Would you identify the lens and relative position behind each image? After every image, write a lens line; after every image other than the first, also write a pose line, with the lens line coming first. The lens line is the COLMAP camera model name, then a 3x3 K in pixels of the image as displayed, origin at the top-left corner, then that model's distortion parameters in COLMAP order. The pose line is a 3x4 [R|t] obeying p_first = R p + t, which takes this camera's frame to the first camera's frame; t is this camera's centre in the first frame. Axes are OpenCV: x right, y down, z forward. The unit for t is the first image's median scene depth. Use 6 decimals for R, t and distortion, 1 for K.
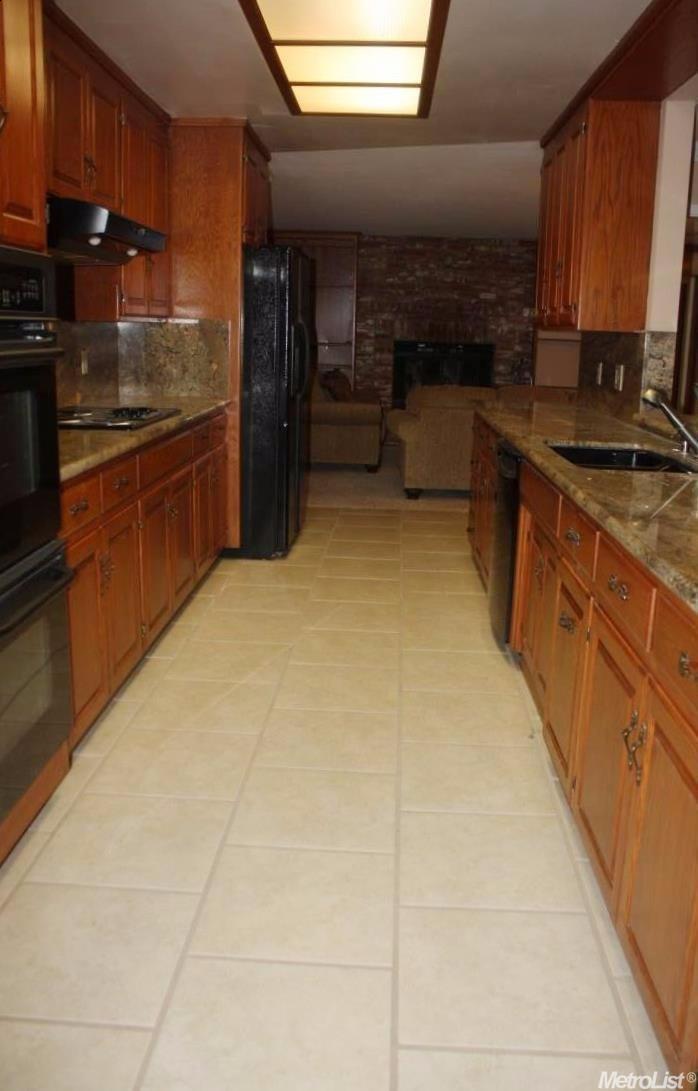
lens RADIAL K [[928.7, 0, 349.0], [0, 928.7, 545.5], [0, 0, 1]] dist [-0.143727, 0.004382]
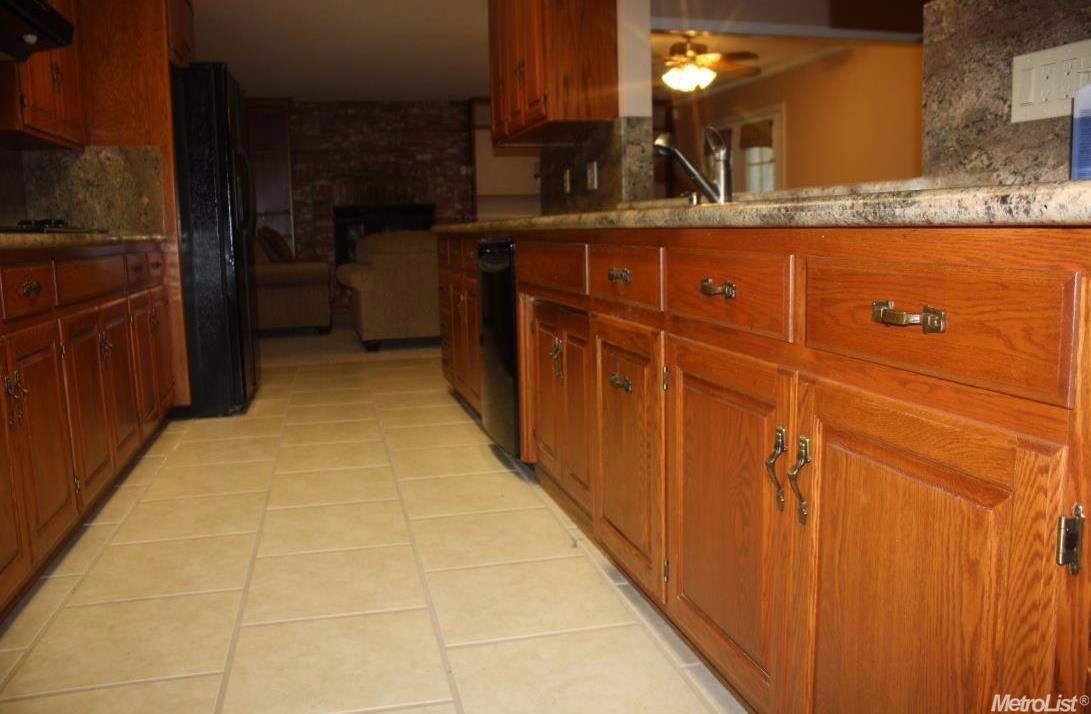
lens RADIAL K [[887.6, 0, 545.5], [0, 887.6, 357.0], [0, 0, 1]] dist [-0.169792, 0.138957]
pose [[0.955423, -0.089327, 0.281402, -0.024810], [0.112561, 0.991351, -0.067478, 0.053087], [-0.272941, 0.096145, 0.957214, 0.126249]]
